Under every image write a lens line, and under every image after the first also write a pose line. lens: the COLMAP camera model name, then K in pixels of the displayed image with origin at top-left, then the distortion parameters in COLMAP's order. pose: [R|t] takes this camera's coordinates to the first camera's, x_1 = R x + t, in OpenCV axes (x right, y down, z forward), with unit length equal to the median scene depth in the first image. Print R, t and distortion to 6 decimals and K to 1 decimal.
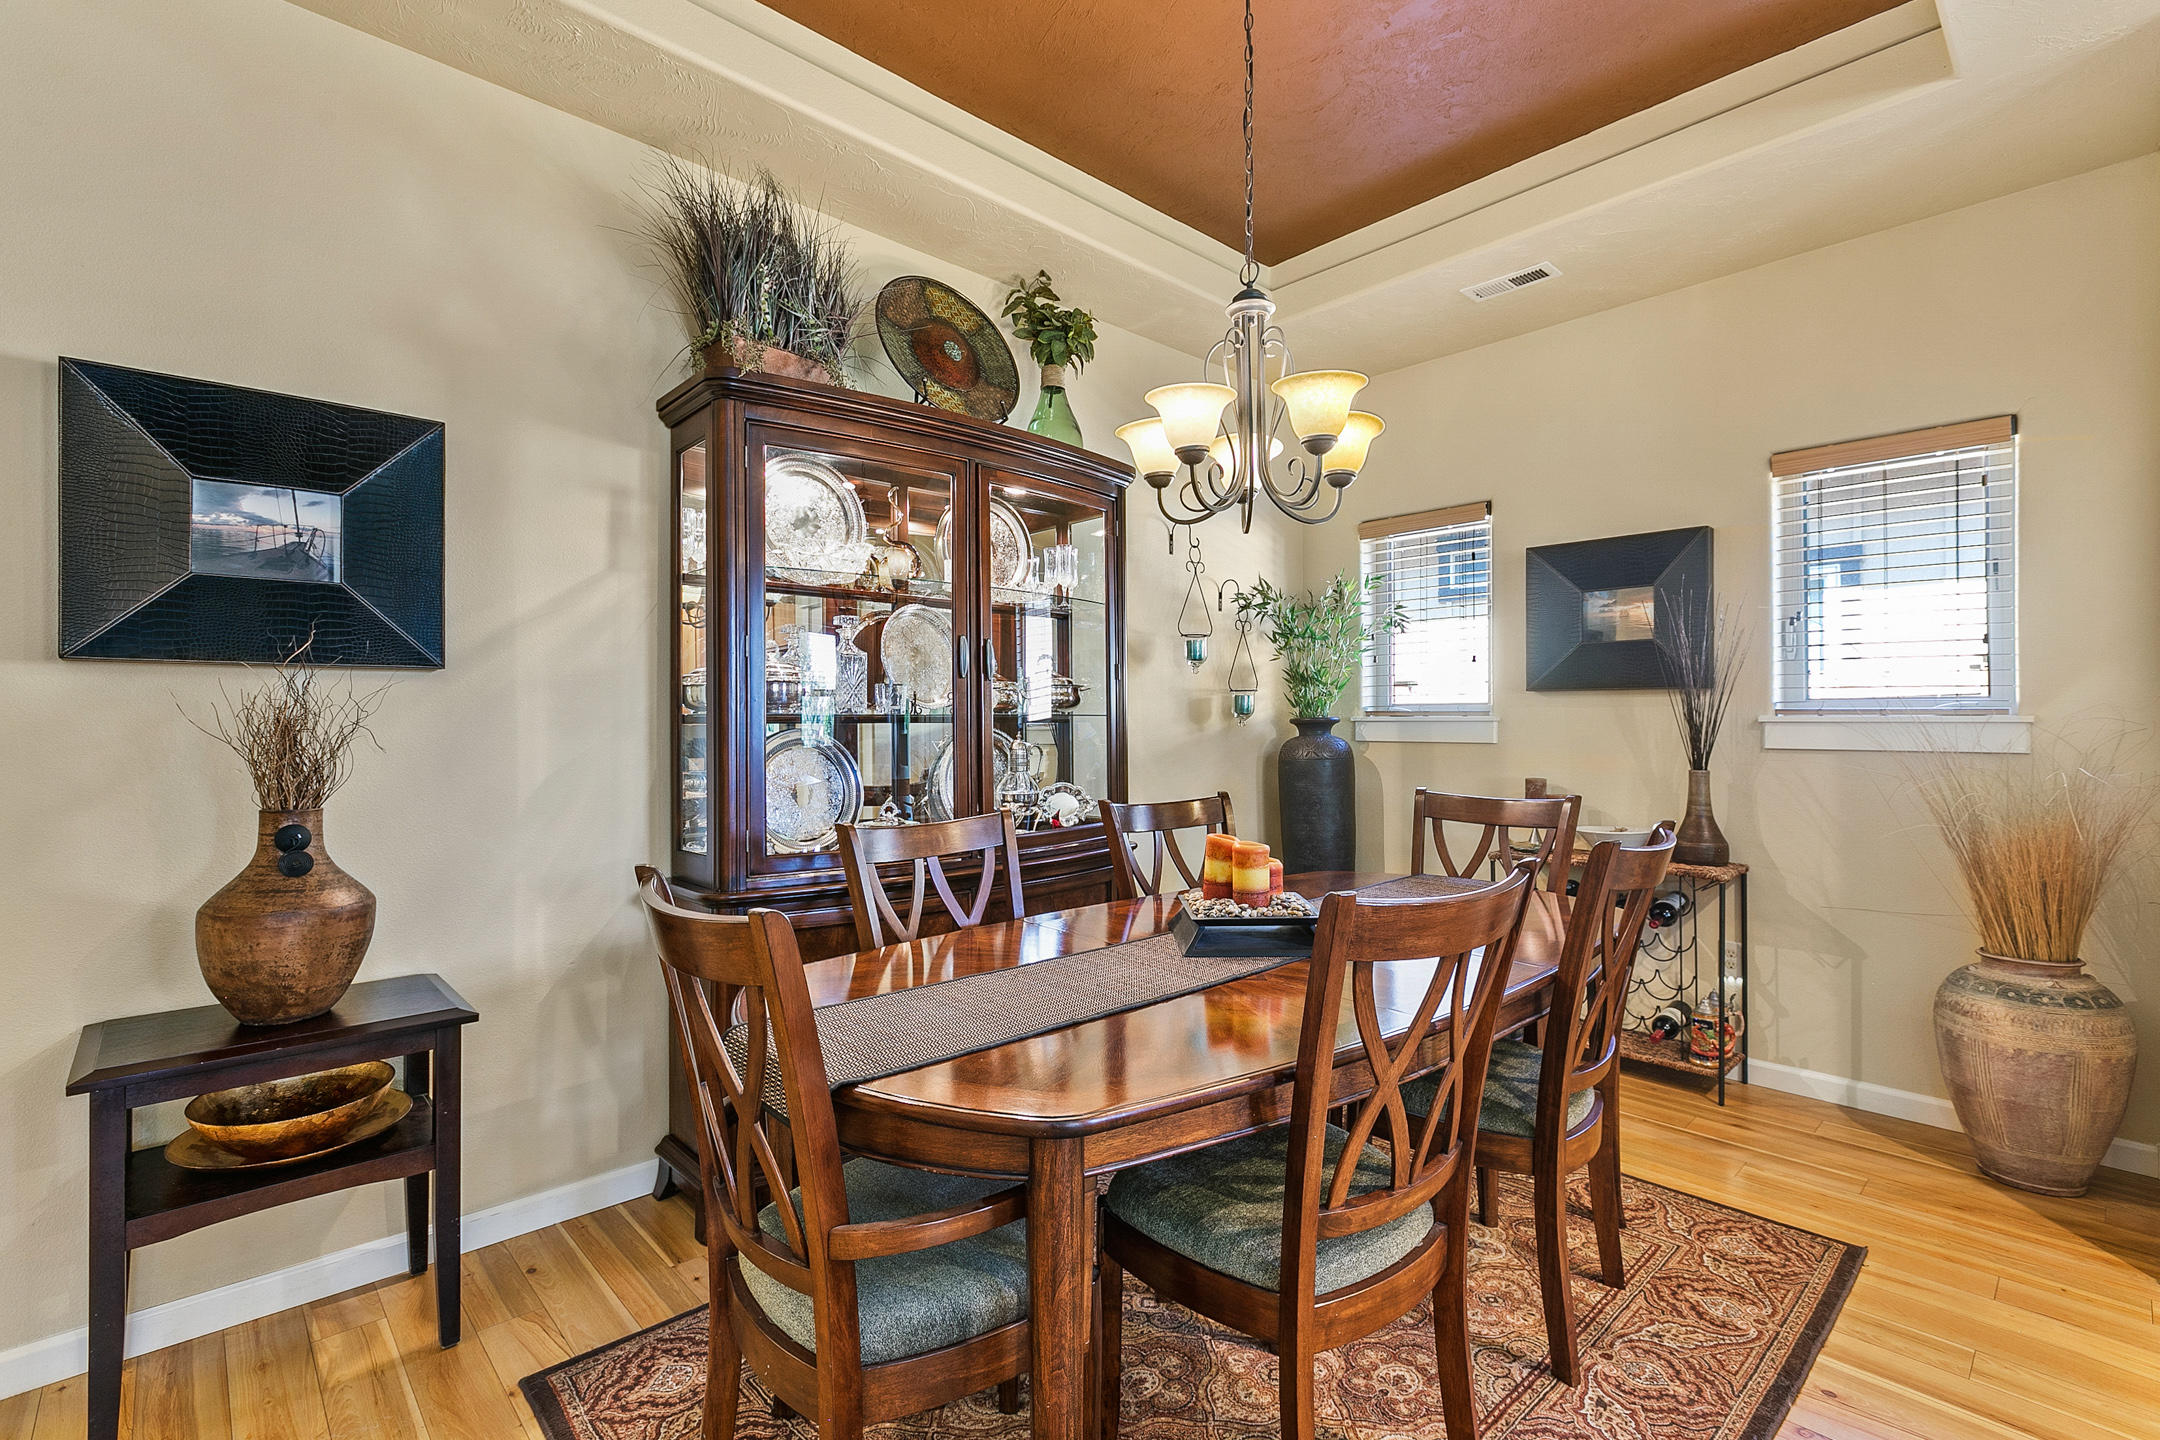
lens RADIAL K [[959.0, 0, 1083.9], [0, 959.0, 714.0], [0, 0, 1]] dist [0.002294, 0.000348]
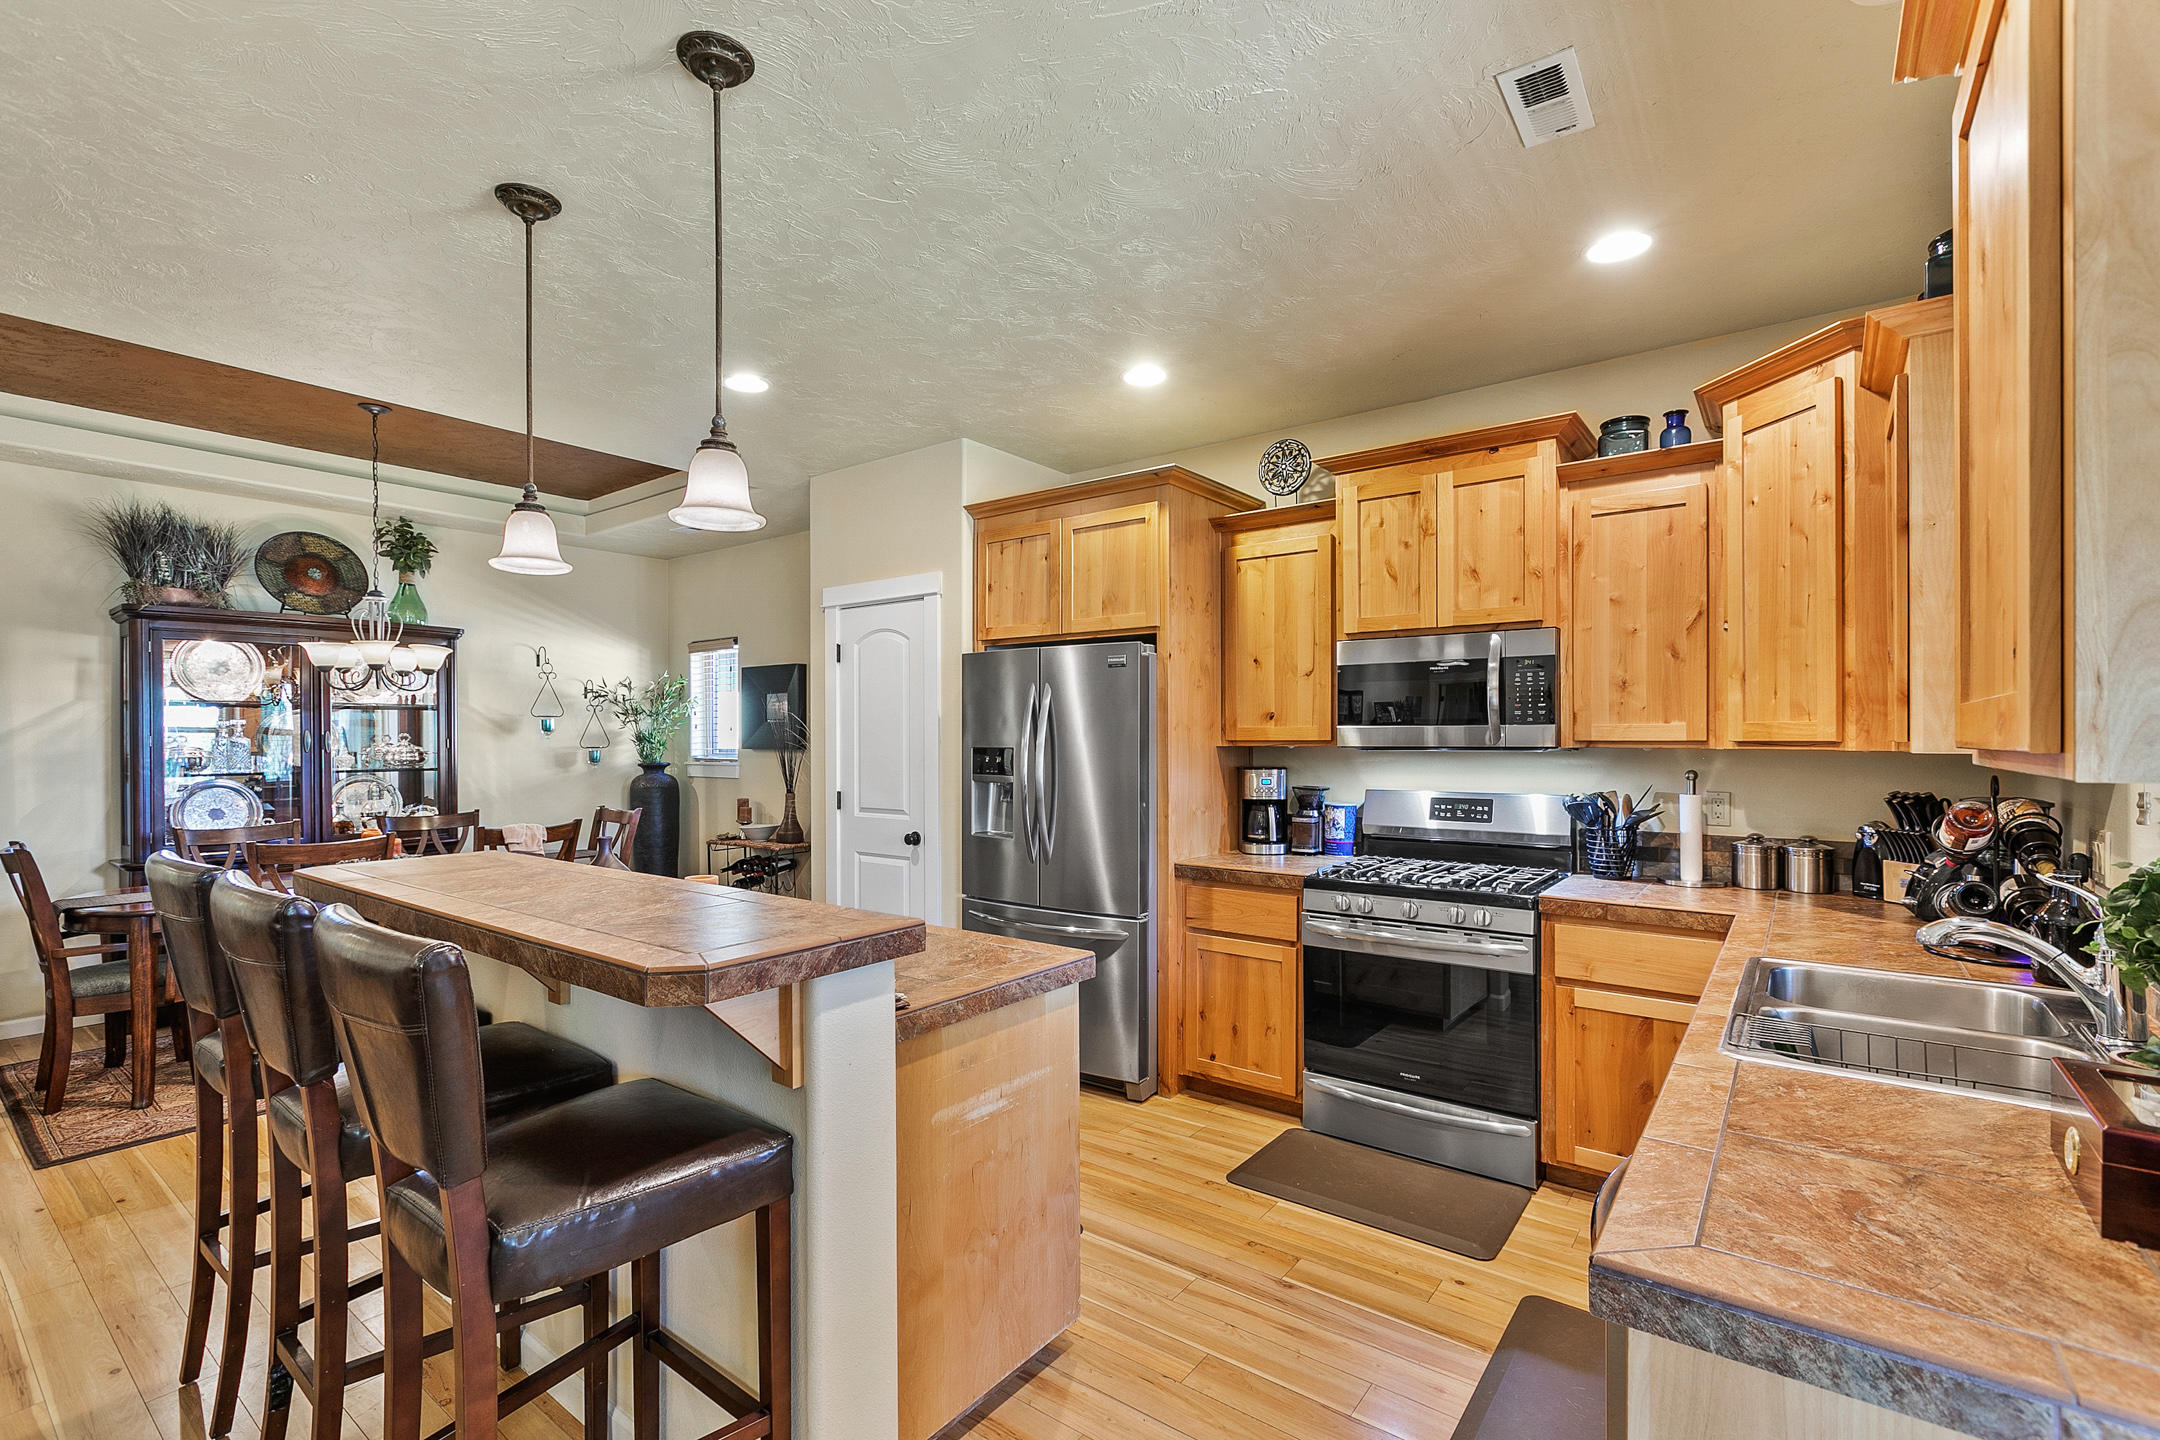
lens RADIAL K [[959.0, 0, 1093.6], [0, 959.0, 725.0], [0, 0, 1]] dist [0.002294, 0.000348]
pose [[0.983952, -0.005447, 0.178348, 0.997881], [0.006899, 0.999948, -0.007524, -0.062571], [-0.178297, 0.008634, 0.983939, -1.075829]]
